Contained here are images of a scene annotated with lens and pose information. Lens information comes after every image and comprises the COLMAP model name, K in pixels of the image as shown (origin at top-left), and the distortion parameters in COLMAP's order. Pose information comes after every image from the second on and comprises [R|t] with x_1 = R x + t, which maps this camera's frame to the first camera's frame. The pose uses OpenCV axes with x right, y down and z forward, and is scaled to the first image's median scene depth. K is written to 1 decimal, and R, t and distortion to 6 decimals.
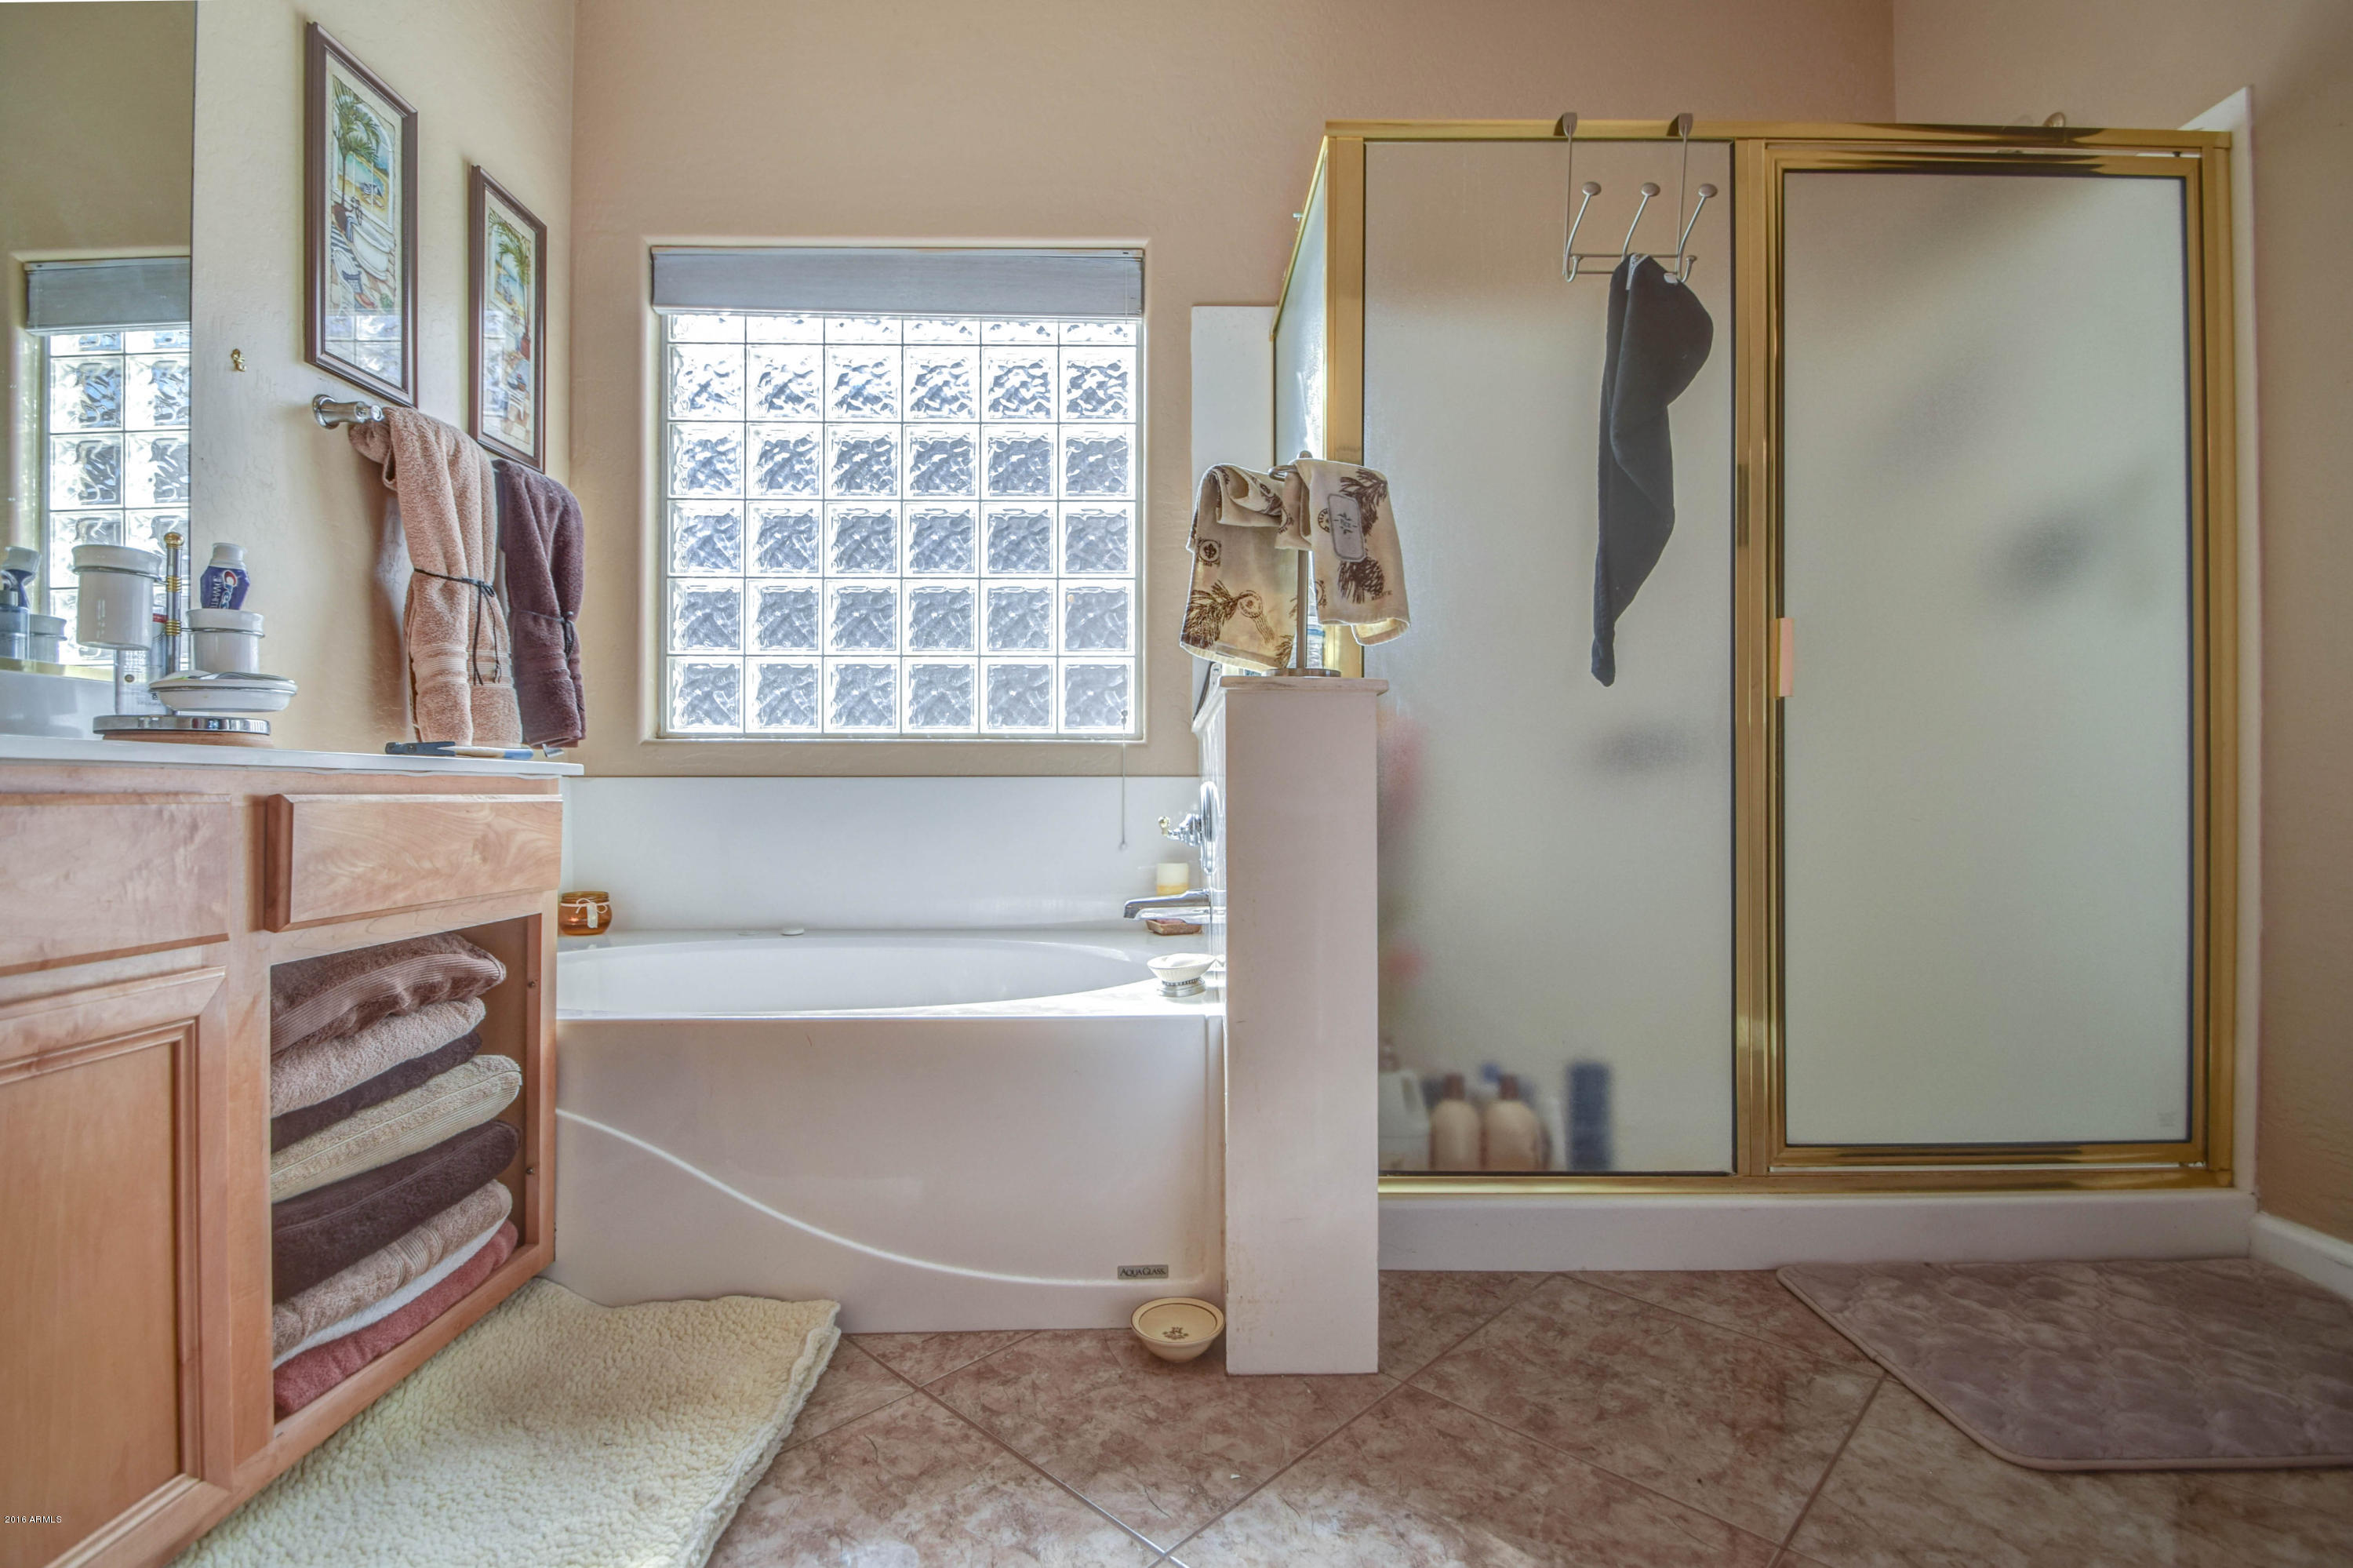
lens RADIAL K [[1068.8, 0, 1176.5], [0, 1068.8, 784.0], [0, 0, 1]] dist [-0.000947, -0.008129]
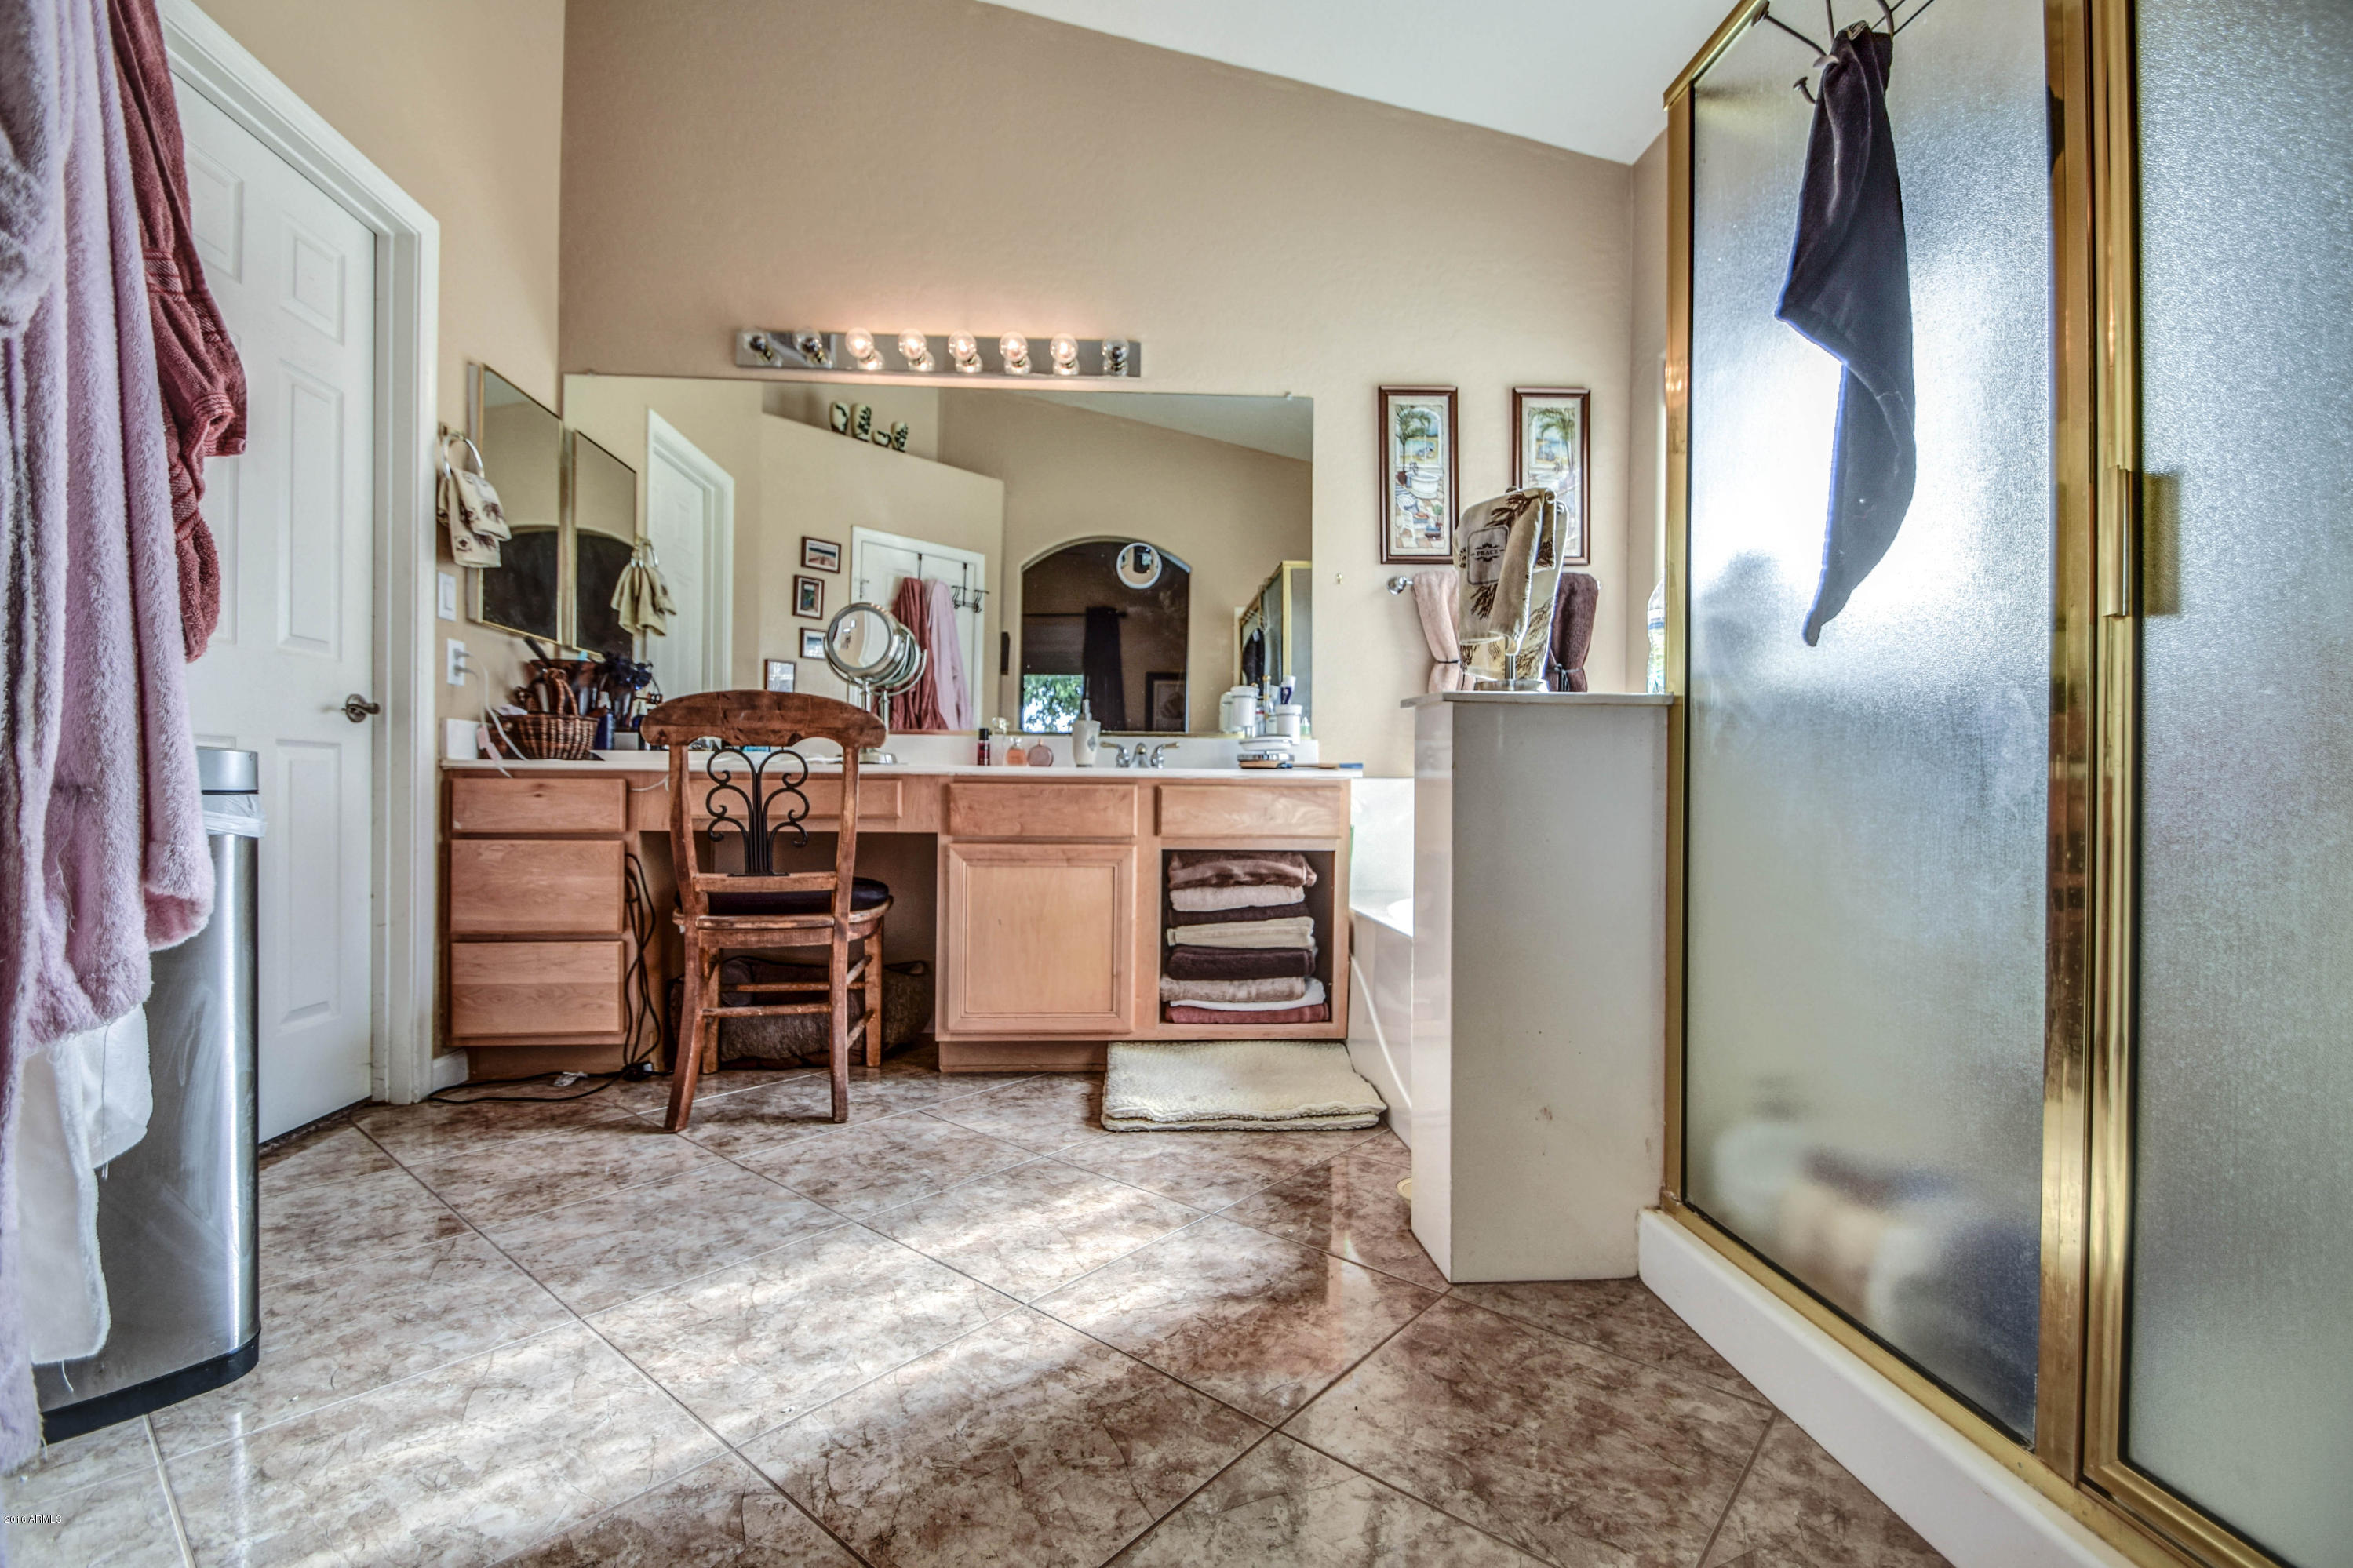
lens RADIAL K [[1068.6, 0, 1176.5], [0, 1068.6, 784.0], [0, 0, 1]] dist [-0.000947, -0.008129]
pose [[0.064887, -0.000703, -0.997892, 1.211806], [-0.005008, 0.999987, -0.001030, 0.005647], [0.997880, 0.005065, 0.064882, 0.562007]]
